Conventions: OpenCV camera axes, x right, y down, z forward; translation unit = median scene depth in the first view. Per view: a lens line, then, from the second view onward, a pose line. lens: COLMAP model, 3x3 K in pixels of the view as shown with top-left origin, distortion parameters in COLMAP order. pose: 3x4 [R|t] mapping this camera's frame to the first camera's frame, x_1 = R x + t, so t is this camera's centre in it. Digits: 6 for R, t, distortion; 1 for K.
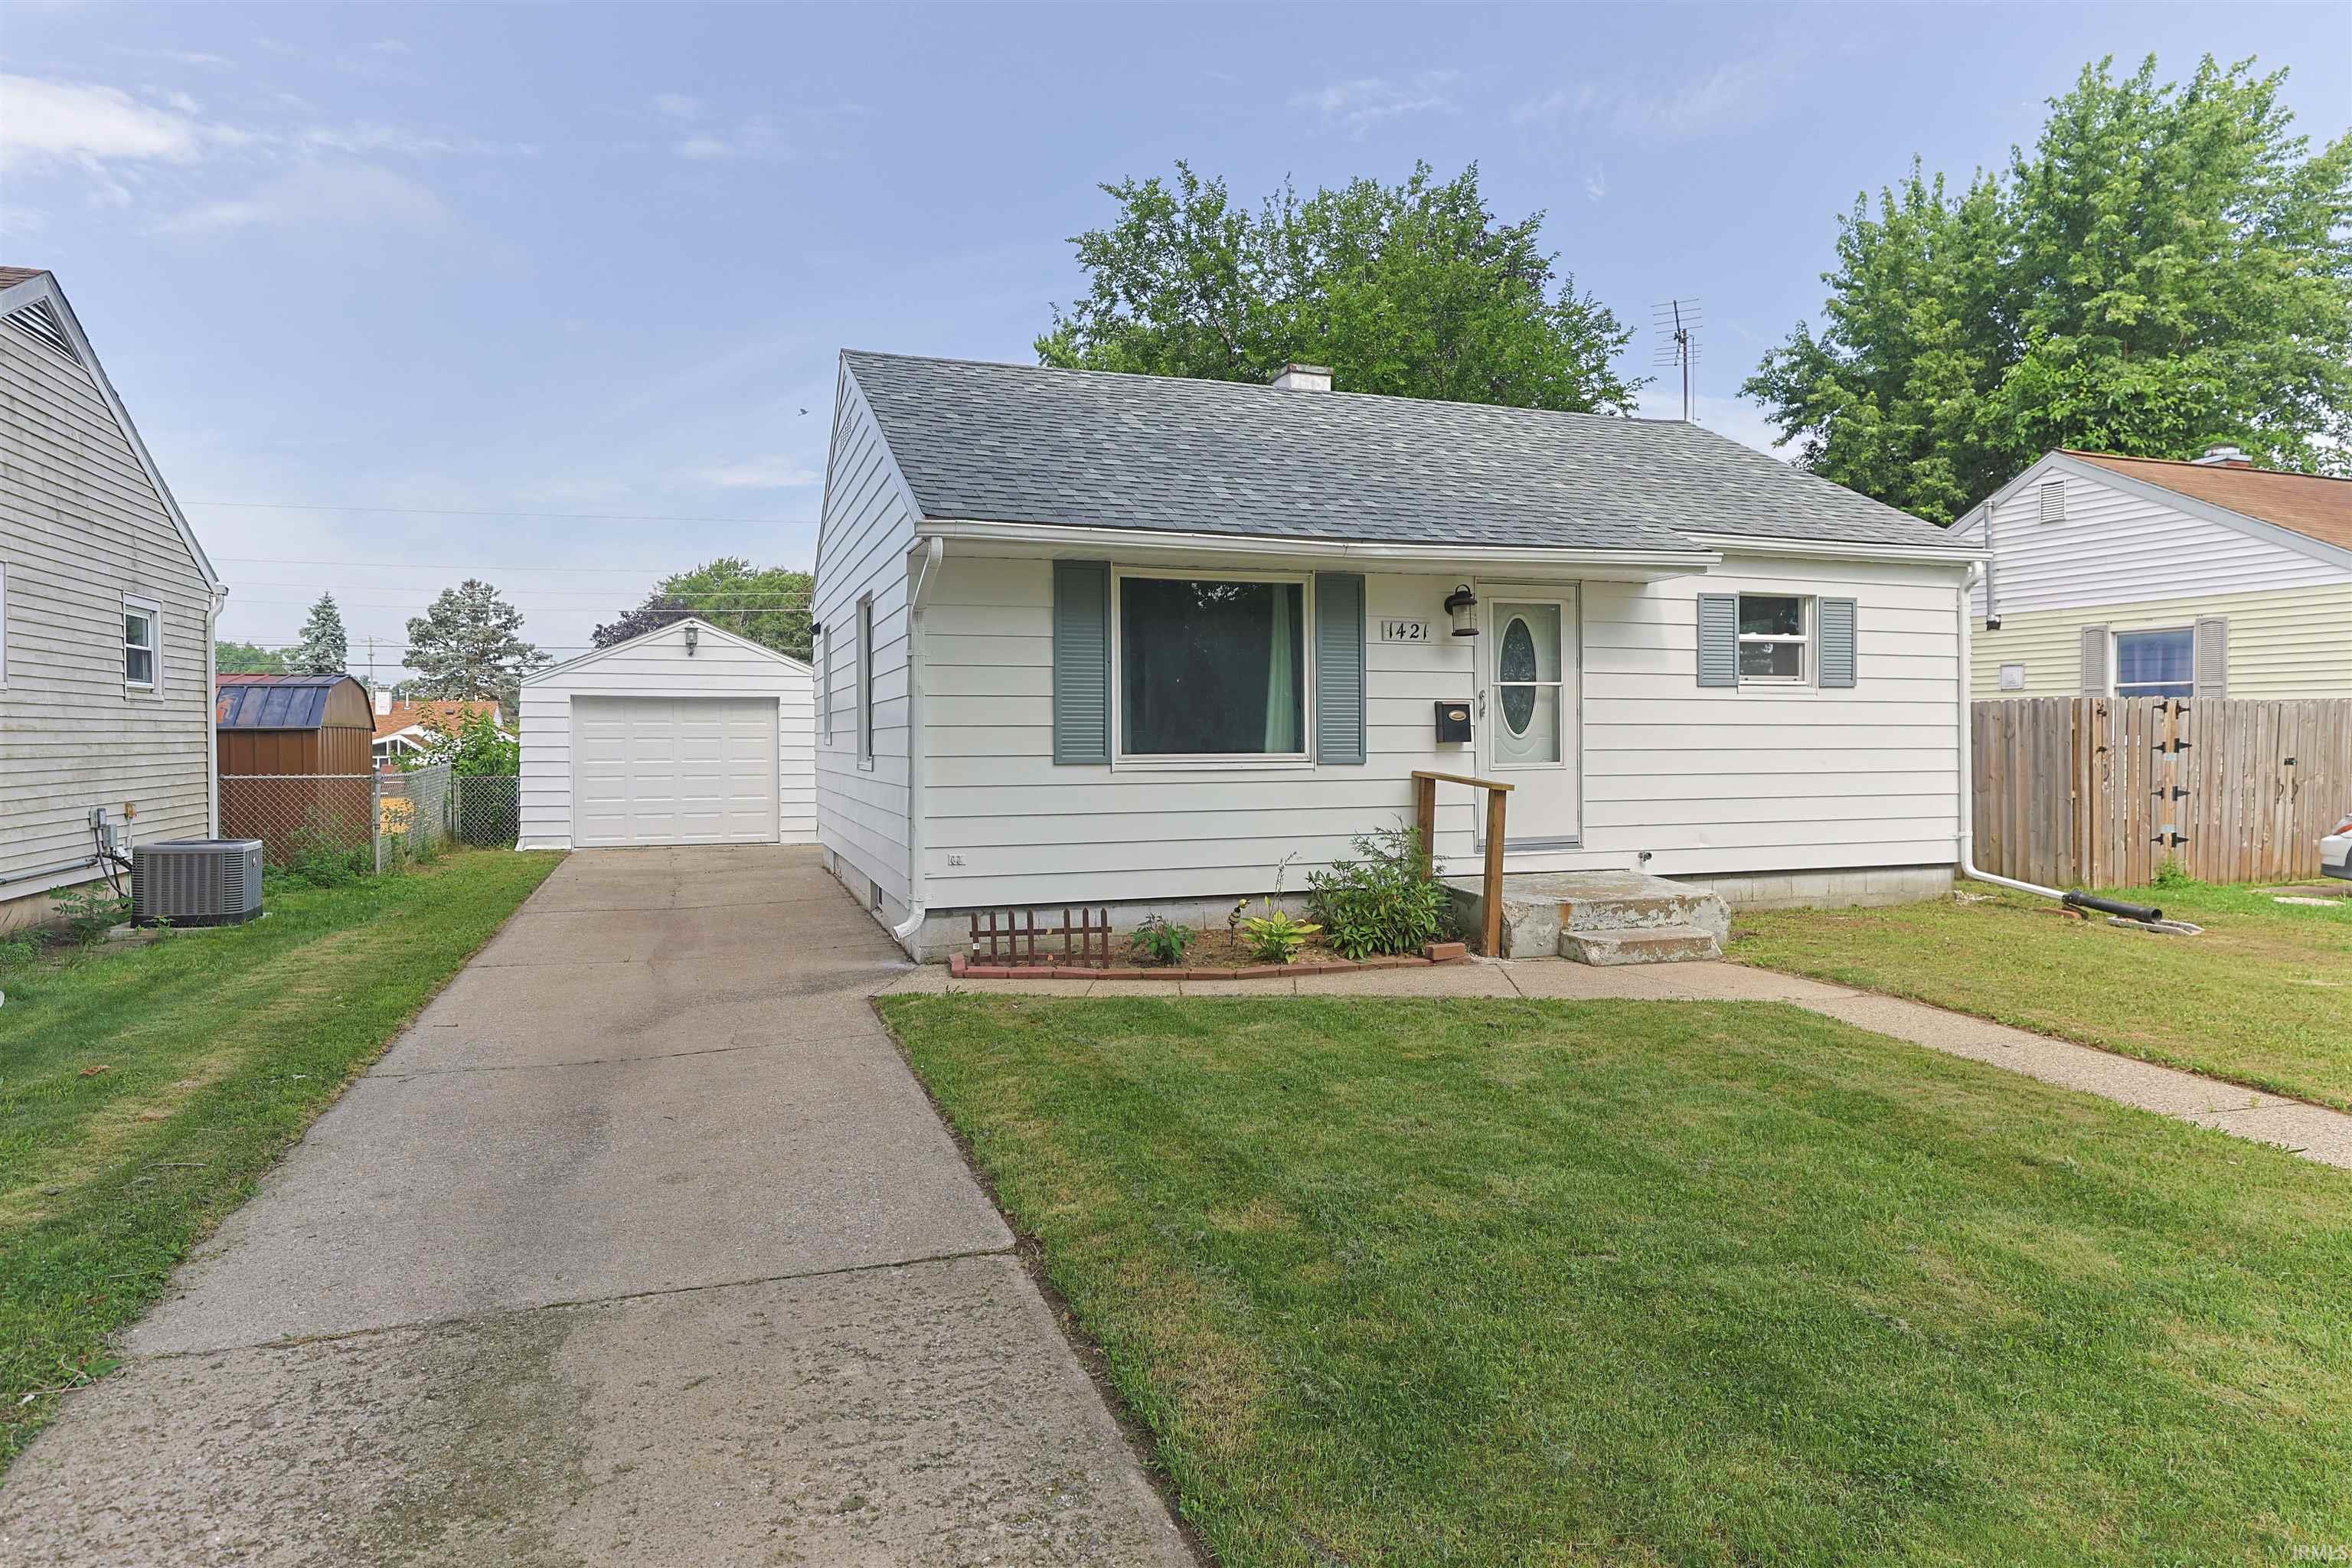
lens RADIAL K [[1303.8, 0, 1165.6], [0, 1303.8, 744.2], [0, 0, 1]] dist [0.004725, 0.000895]
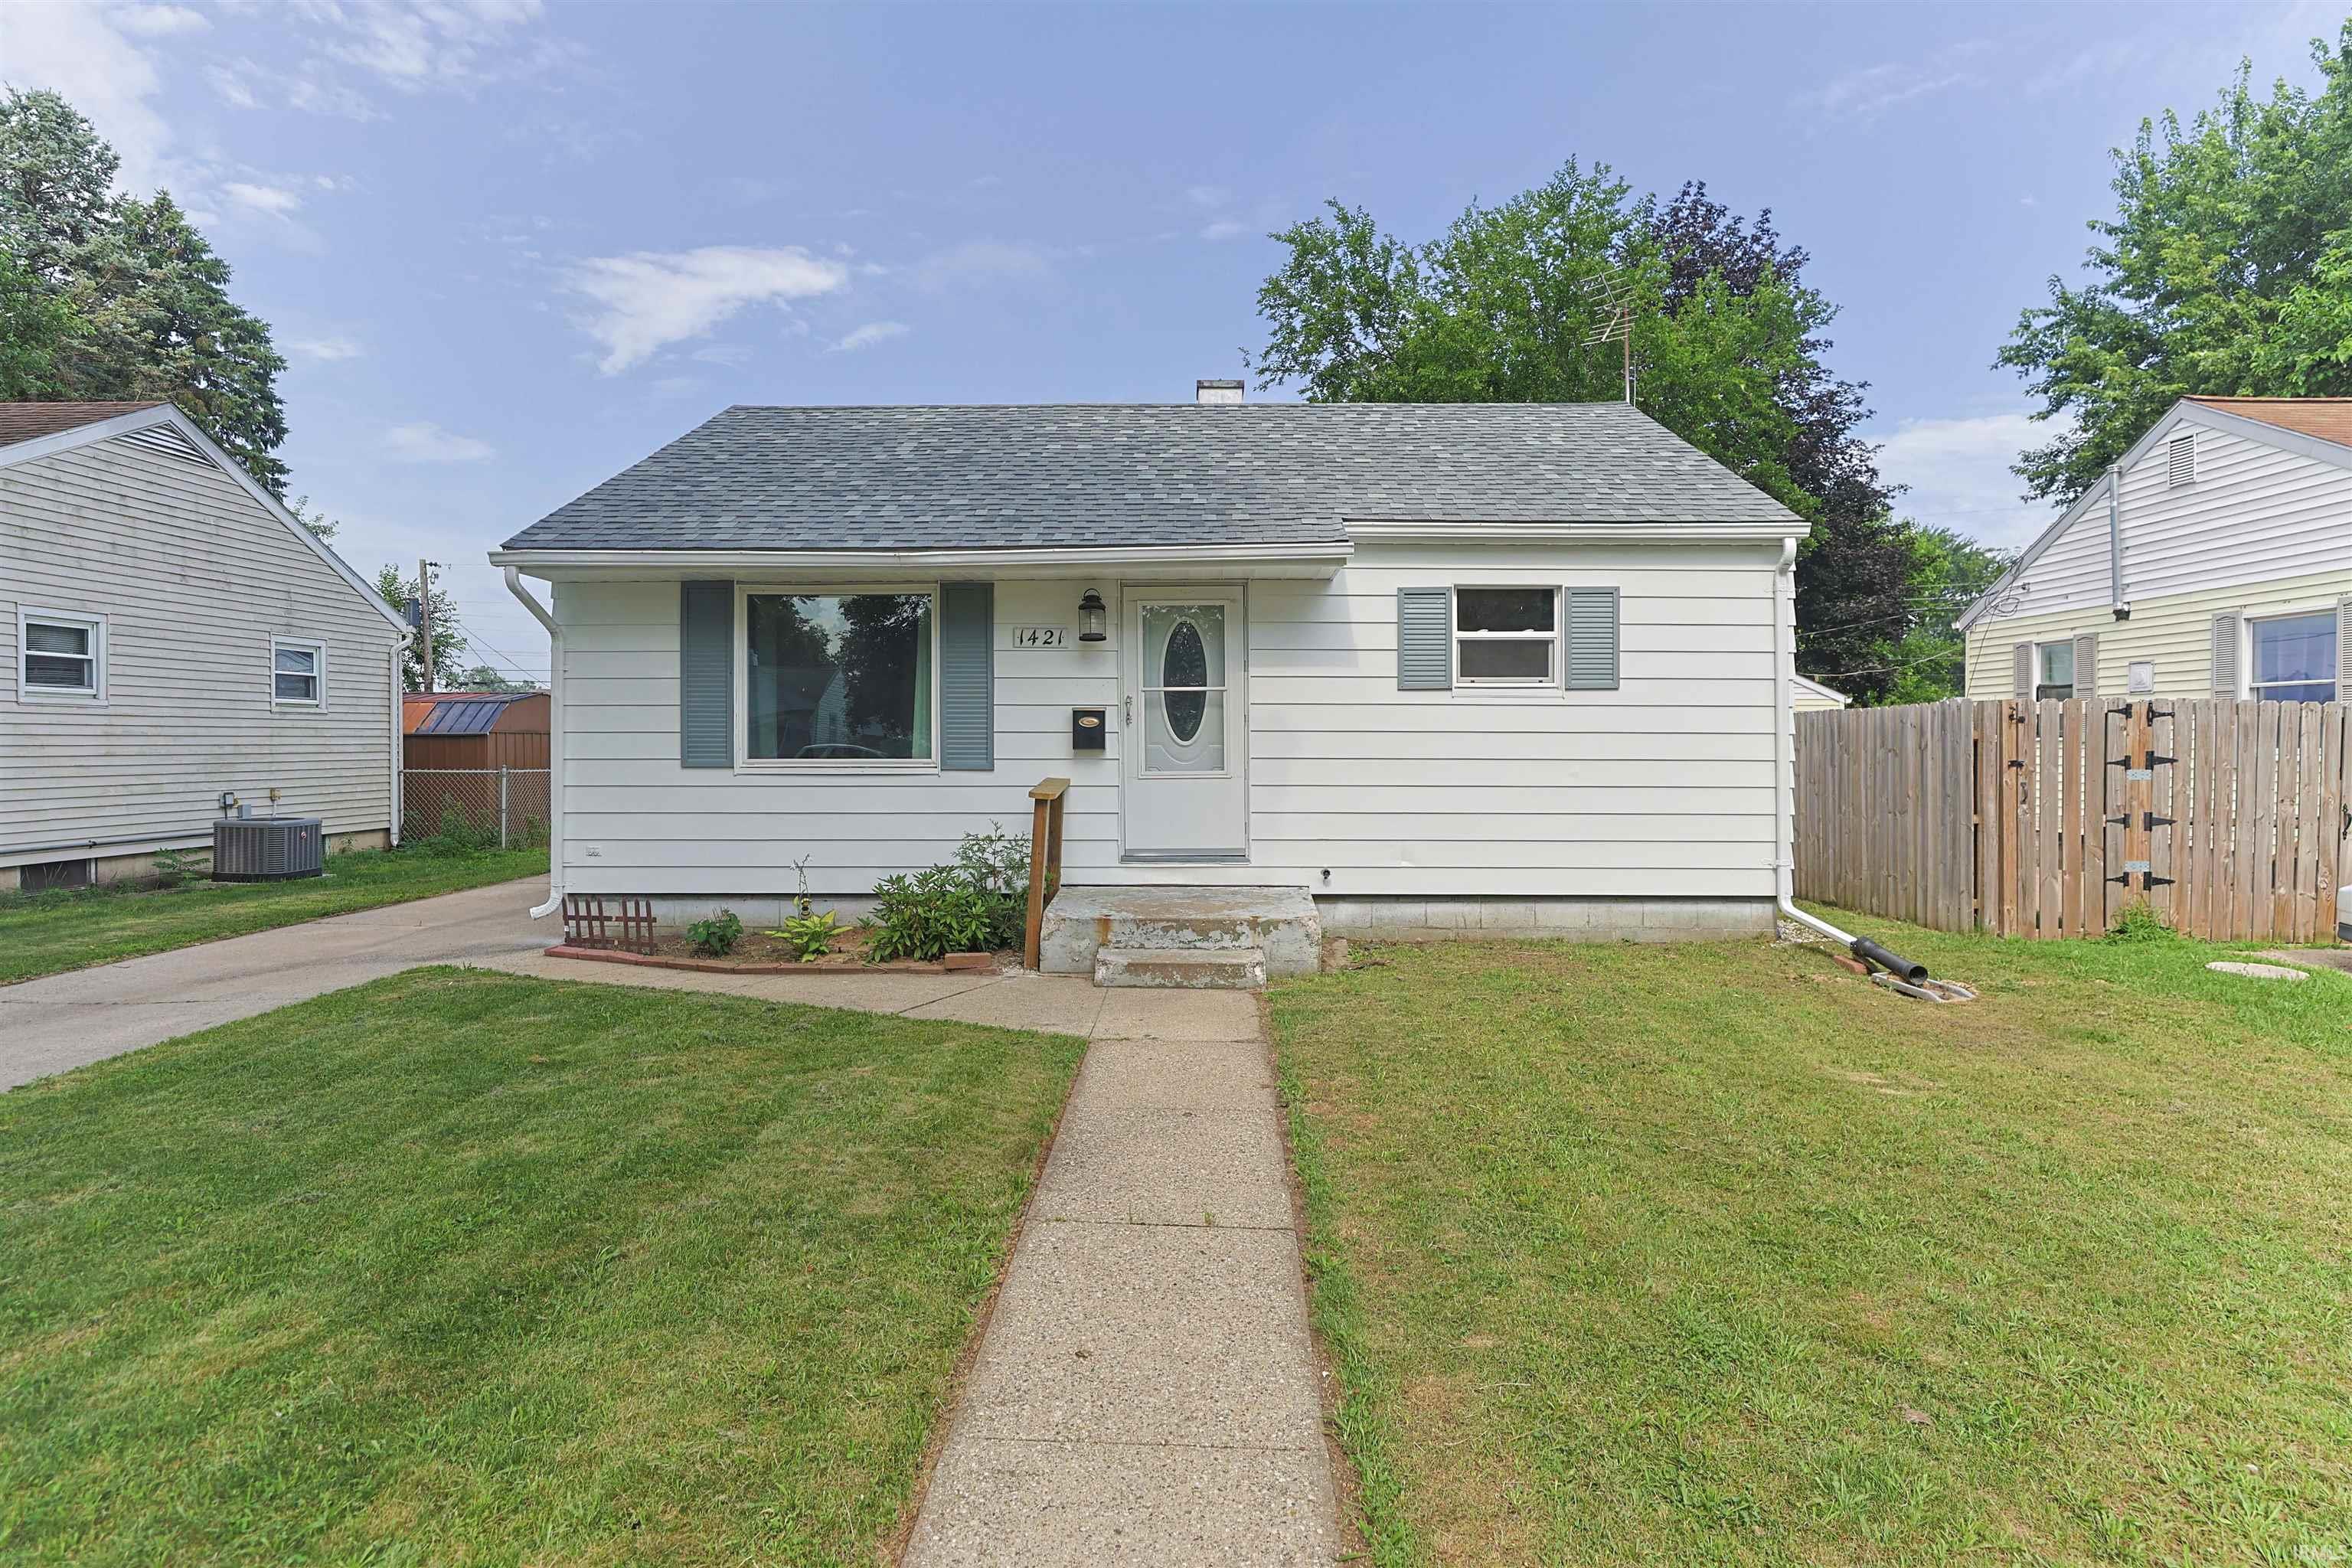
lens RADIAL K [[1176.6, 0, 1174.8], [0, 1176.6, 747.0], [0, 0, 1]] dist [-0.001725, -0.001429]
pose [[0.944936, 0.005339, -0.327213, 0.530808], [-0.006828, 0.999971, -0.003404, -0.000594], [0.327185, 0.005450, 0.944944, 0.170744]]
